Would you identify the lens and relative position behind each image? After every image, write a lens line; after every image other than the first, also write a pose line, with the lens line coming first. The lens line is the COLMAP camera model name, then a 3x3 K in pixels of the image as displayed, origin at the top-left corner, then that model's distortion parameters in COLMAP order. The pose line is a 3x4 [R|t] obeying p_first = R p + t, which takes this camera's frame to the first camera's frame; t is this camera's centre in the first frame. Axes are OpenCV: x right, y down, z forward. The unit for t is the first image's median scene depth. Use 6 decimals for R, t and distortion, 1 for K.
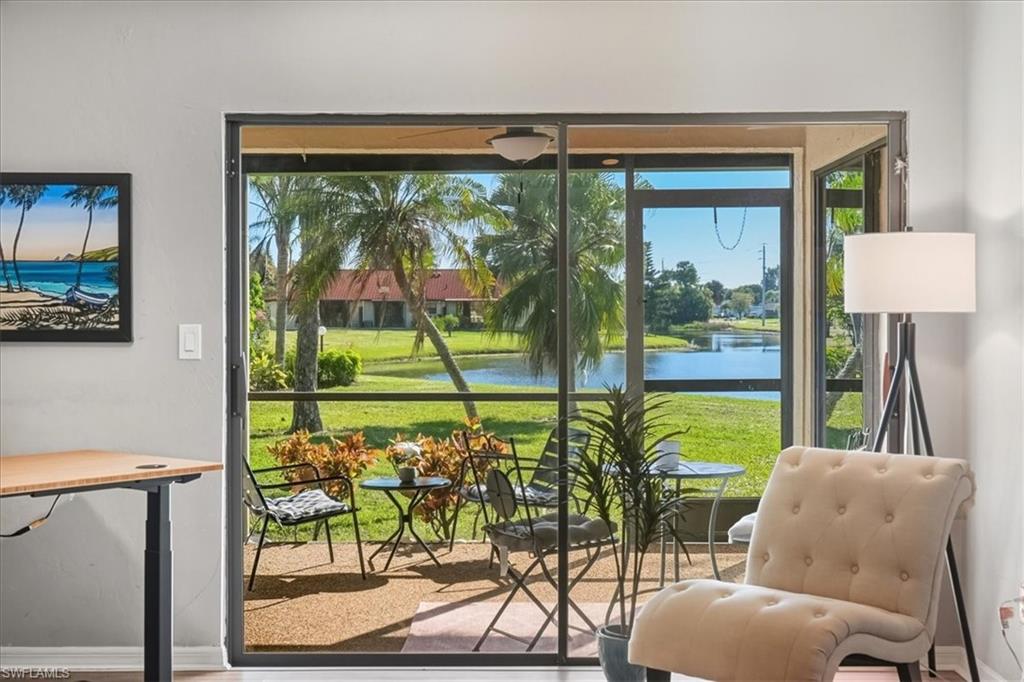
lens RADIAL K [[1350.6, 0, 508.1], [0, 1350.6, 316.9], [0, 0, 1]] dist [-0.035590, -0.012253]
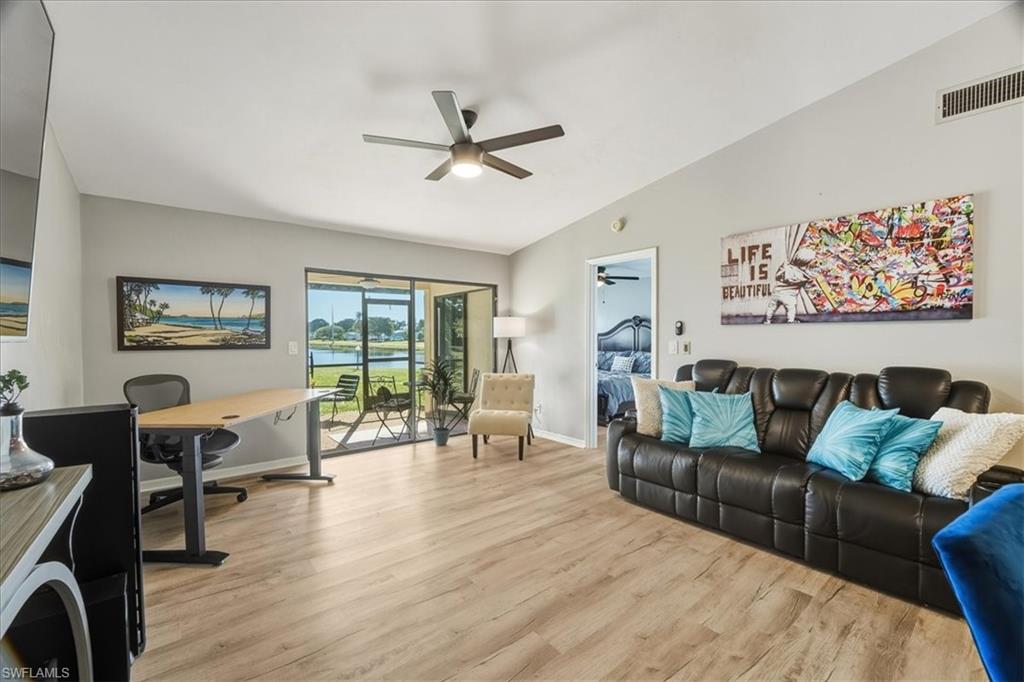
lens RADIAL K [[419.3, 0, 510.1], [0, 419.3, 345.4], [0, 0, 1]] dist [-0.024703, -0.000202]
pose [[0.776887, -0.014499, 0.629473, -0.308921], [0.003703, 0.999823, 0.018459, -0.001071], [-0.629629, -0.012009, 0.776803, 0.035972]]
